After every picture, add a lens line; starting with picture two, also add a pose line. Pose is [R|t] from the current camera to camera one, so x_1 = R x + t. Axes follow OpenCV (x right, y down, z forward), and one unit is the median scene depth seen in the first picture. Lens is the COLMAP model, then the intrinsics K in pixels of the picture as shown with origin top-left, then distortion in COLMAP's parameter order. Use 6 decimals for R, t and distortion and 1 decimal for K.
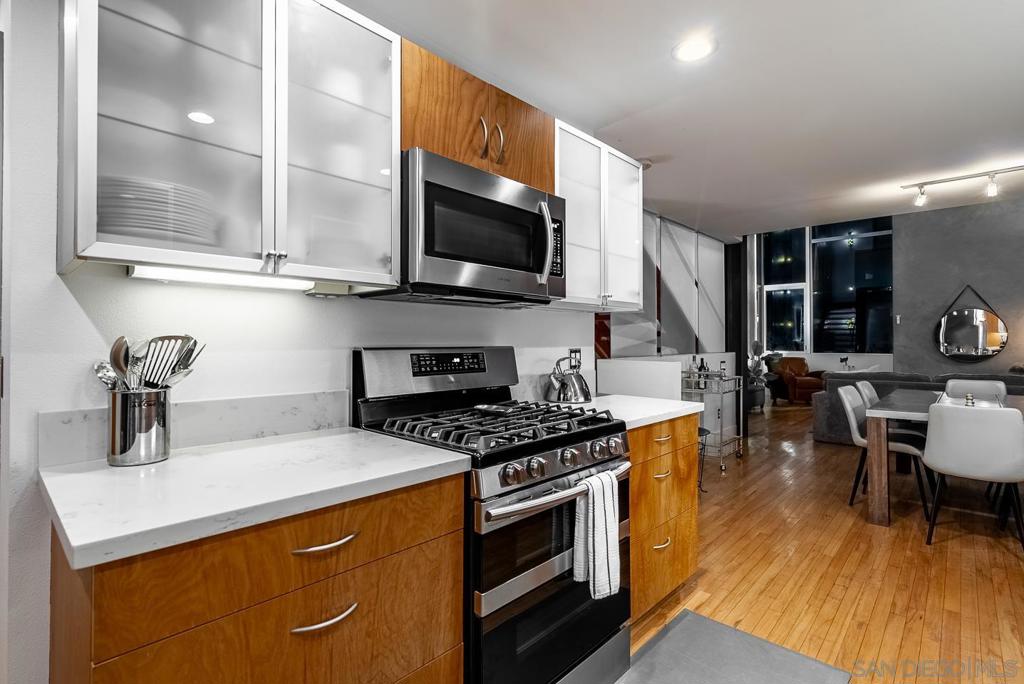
lens RADIAL K [[490.2, 0, 510.2], [0, 490.2, 337.2], [0, 0, 1]] dist [0.000096, 0.000509]
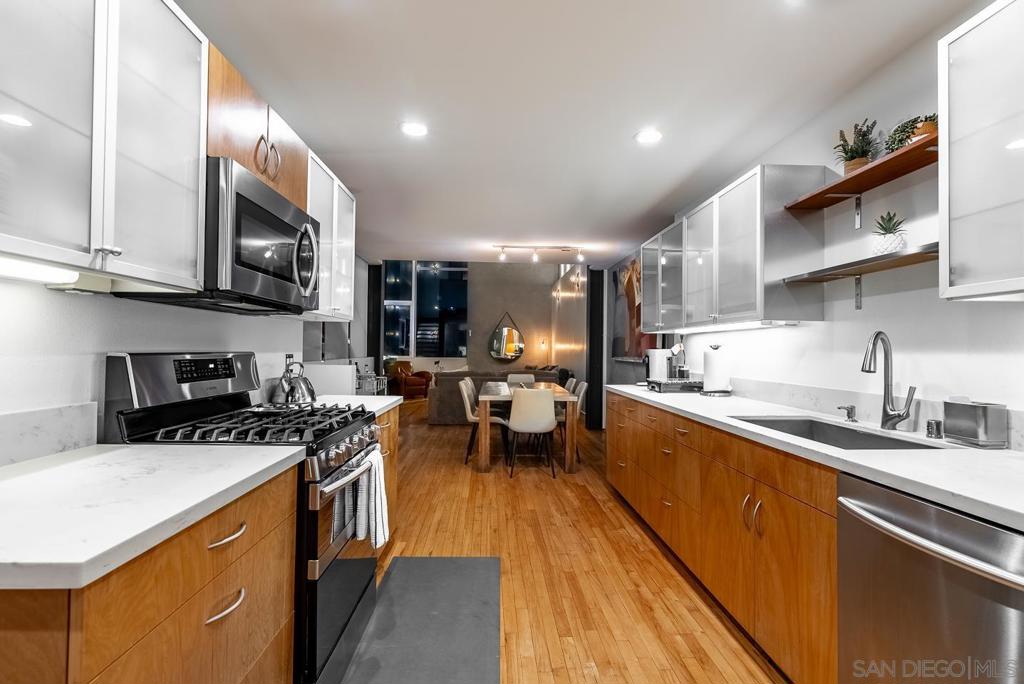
lens RADIAL K [[473.3, 0, 507.9], [0, 473.3, 344.4], [0, 0, 1]] dist [-0.000639, 0.000215]
pose [[0.701023, 0.014964, 0.712981, -0.322101], [-0.017875, 0.999834, -0.003410, -0.003078], [-0.712914, -0.010354, 0.701175, -0.076182]]
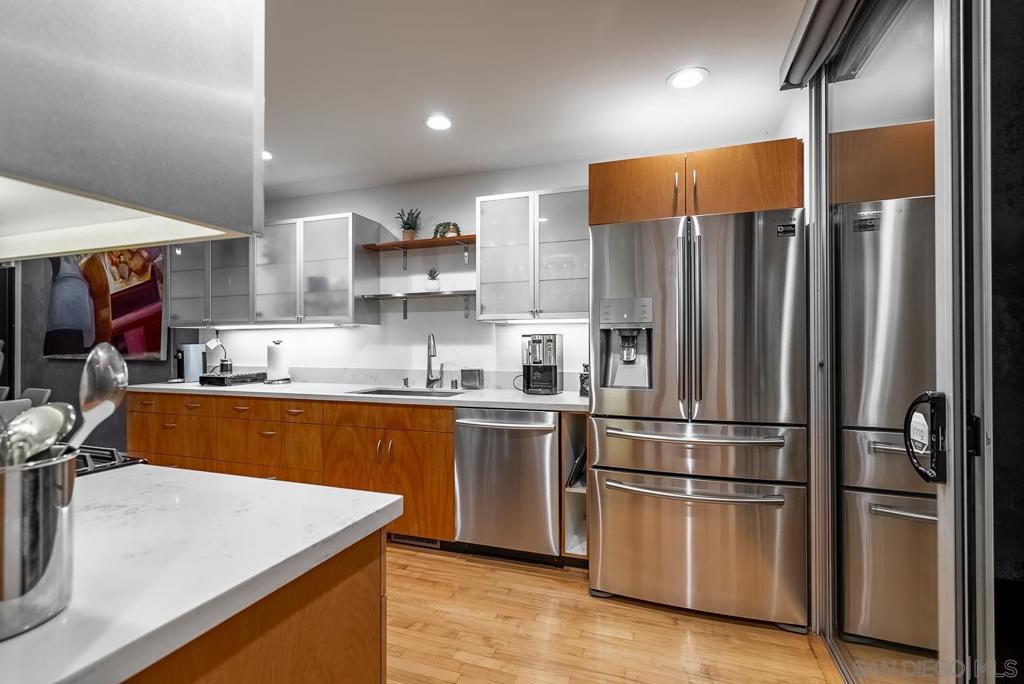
lens RADIAL K [[473.3, 0, 507.9], [0, 473.3, 344.4], [0, 0, 1]] dist [-0.000639, 0.000215]
pose [[-0.399634, 0.003020, 0.916670, -0.692730], [-0.008422, 0.999940, -0.006966, 0.001256], [-0.916636, -0.010504, -0.399585, 0.362539]]
